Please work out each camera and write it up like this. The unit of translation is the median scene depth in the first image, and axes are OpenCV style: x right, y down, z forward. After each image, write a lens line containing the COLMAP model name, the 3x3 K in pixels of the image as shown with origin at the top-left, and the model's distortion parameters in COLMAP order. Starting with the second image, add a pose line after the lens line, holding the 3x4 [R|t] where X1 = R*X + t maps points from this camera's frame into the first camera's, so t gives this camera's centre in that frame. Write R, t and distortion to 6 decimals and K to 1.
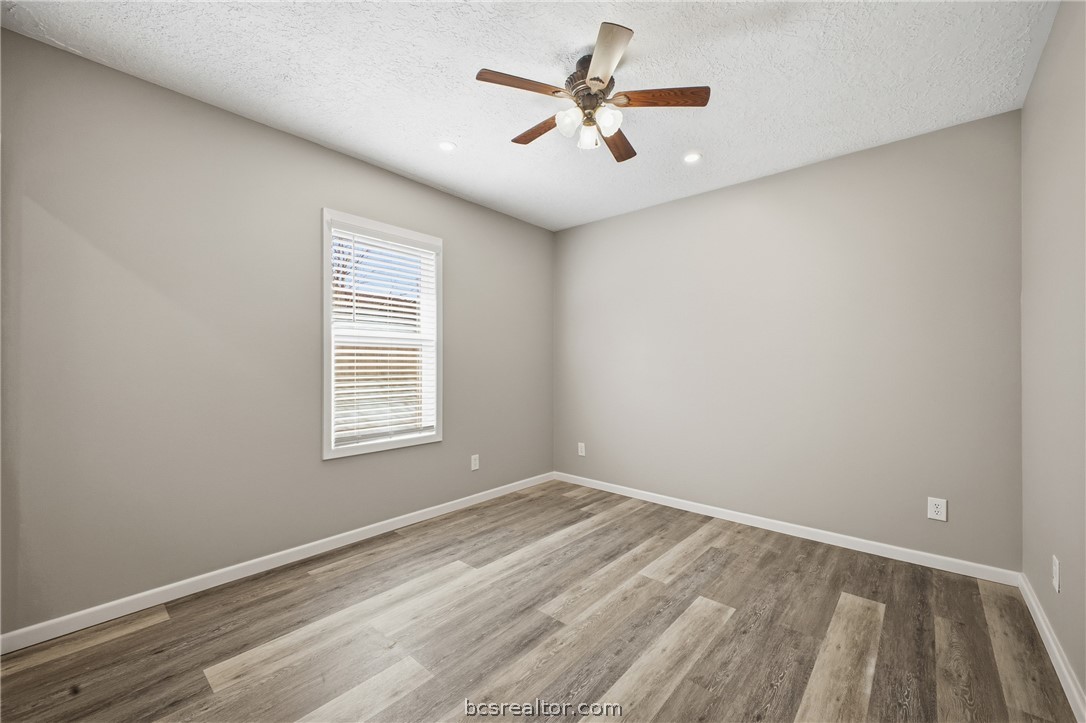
lens RADIAL K [[433.7, 0, 543.2], [0, 433.7, 362.9], [0, 0, 1]] dist [-0.002223, -0.000661]
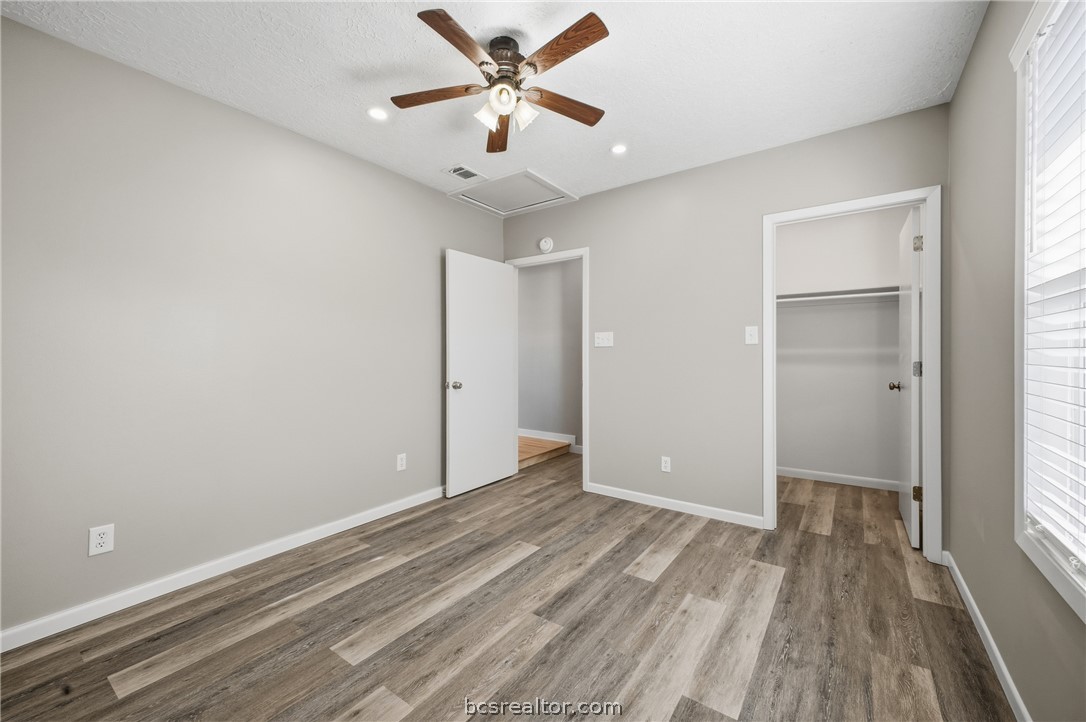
lens RADIAL K [[433.7, 0, 542.6], [0, 433.7, 357.6], [0, 0, 1]] dist [-0.002223, -0.000661]
pose [[-0.995115, 0.006234, -0.098528, 0.118377], [0.005837, 0.999974, 0.004323, 0.006894], [0.098552, 0.003727, -0.995125, 1.935384]]
